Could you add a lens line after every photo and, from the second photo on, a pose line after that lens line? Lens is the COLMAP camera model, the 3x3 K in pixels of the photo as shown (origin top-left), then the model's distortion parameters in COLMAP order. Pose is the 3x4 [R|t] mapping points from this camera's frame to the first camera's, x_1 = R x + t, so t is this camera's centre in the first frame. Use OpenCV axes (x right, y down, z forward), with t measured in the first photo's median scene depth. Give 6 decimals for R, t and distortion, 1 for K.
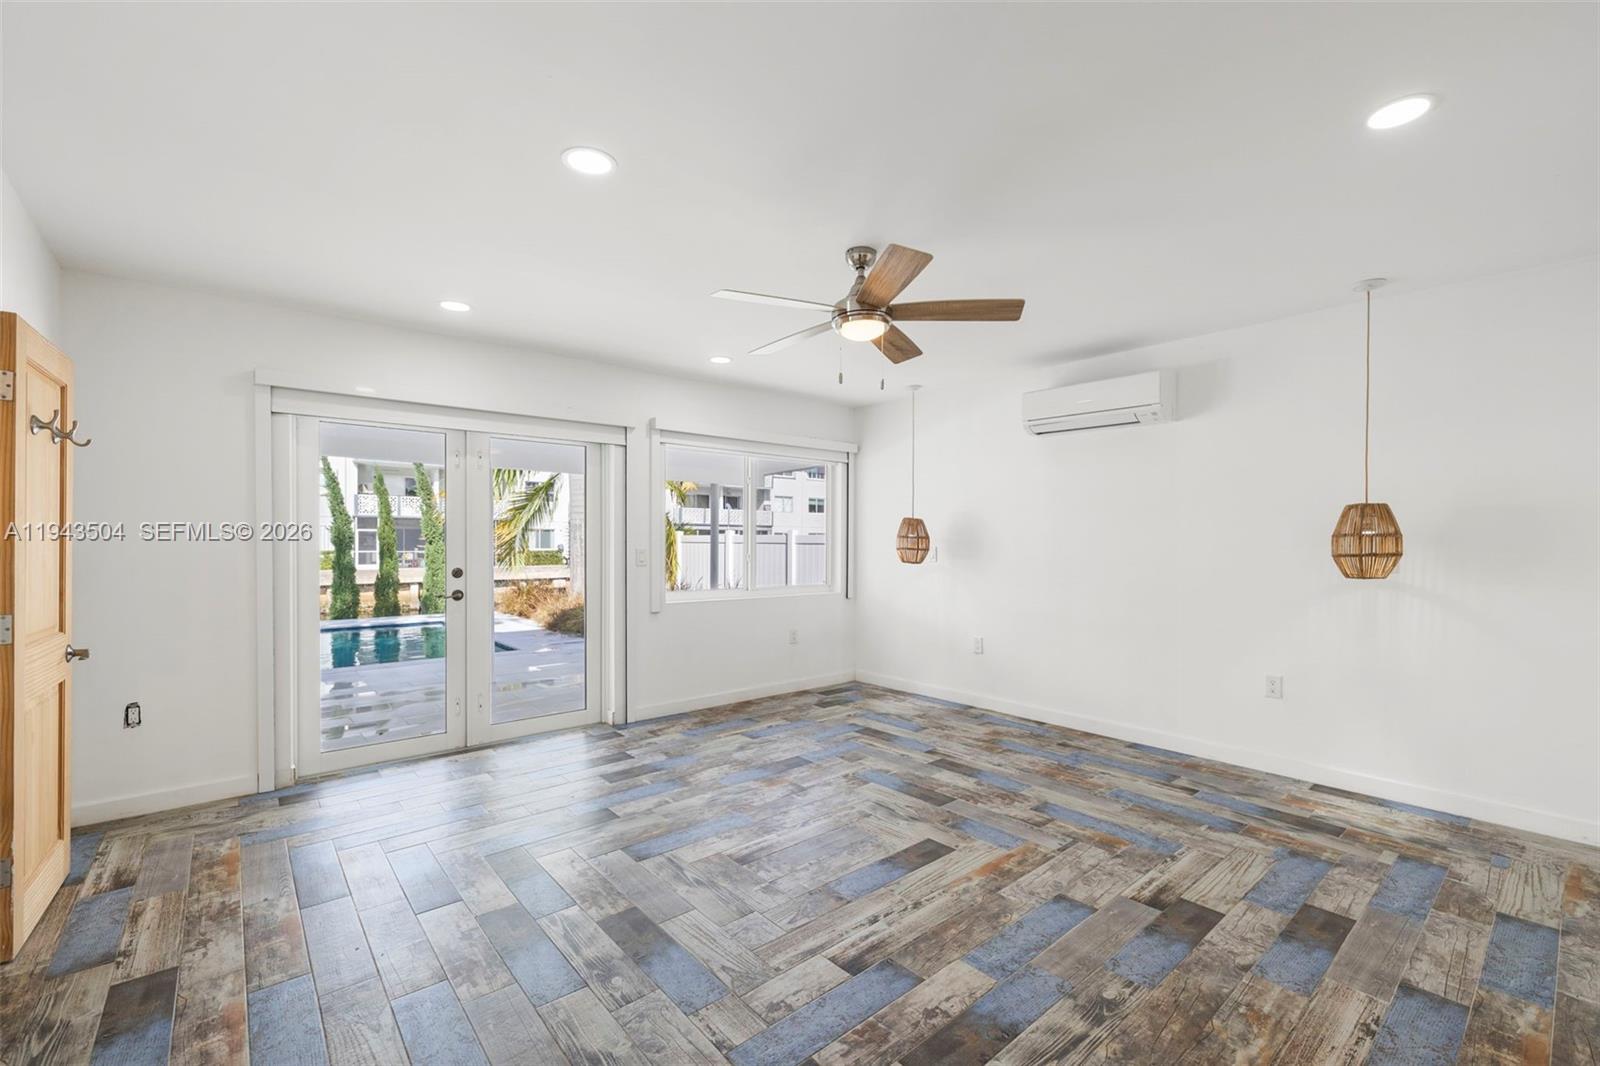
lens RADIAL K [[678.4, 0, 803.9], [0, 678.4, 541.5], [0, 0, 1]] dist [0.003381, 0.000199]
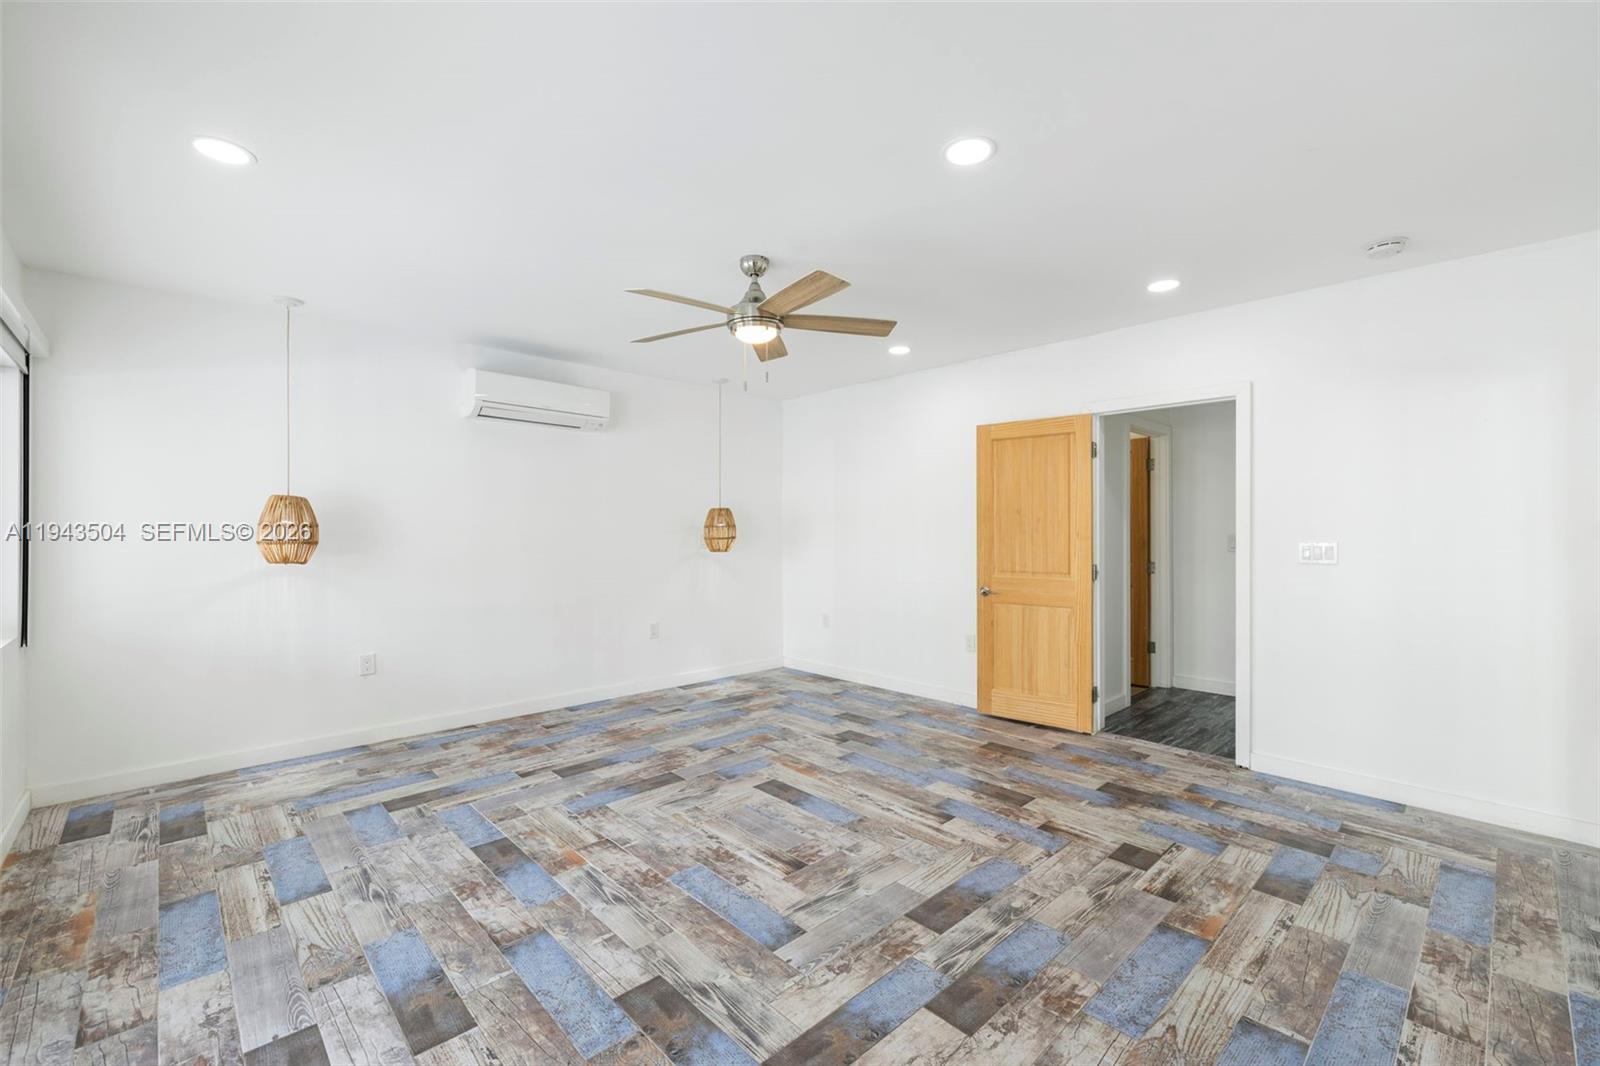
lens RADIAL K [[675.8, 0, 797.0], [0, 675.8, 527.3], [0, 0, 1]] dist [0.001240, -0.000037]
pose [[-0.051882, 0.003267, 0.998648, -0.870603], [0.001341, 0.999994, -0.003202, -0.001836], [-0.998652, 0.001173, -0.051886, 0.878838]]
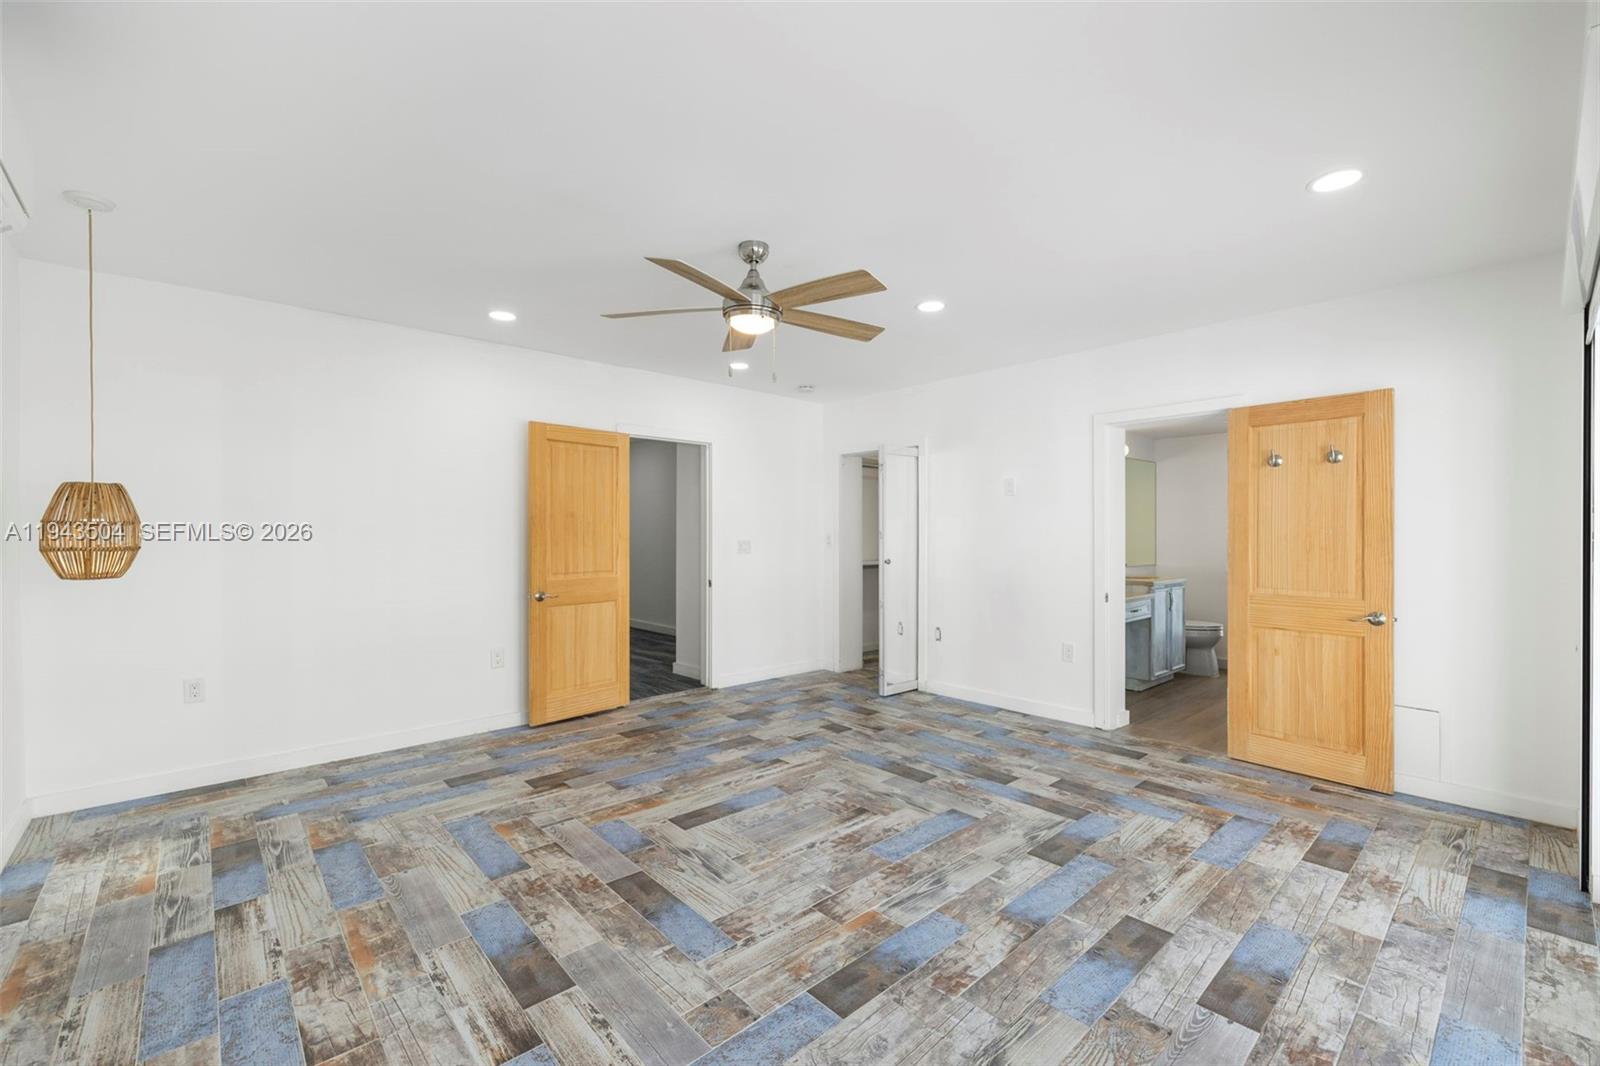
lens RADIAL K [[671.3, 0, 814.2], [0, 671.3, 532.9], [0, 0, 1]] dist [0.000309, -0.000021]
pose [[-0.998650, -0.000630, -0.051933, 0.041371], [-0.000533, 0.999998, -0.001875, 0.003229], [0.051934, -0.001845, -0.998649, 1.780126]]
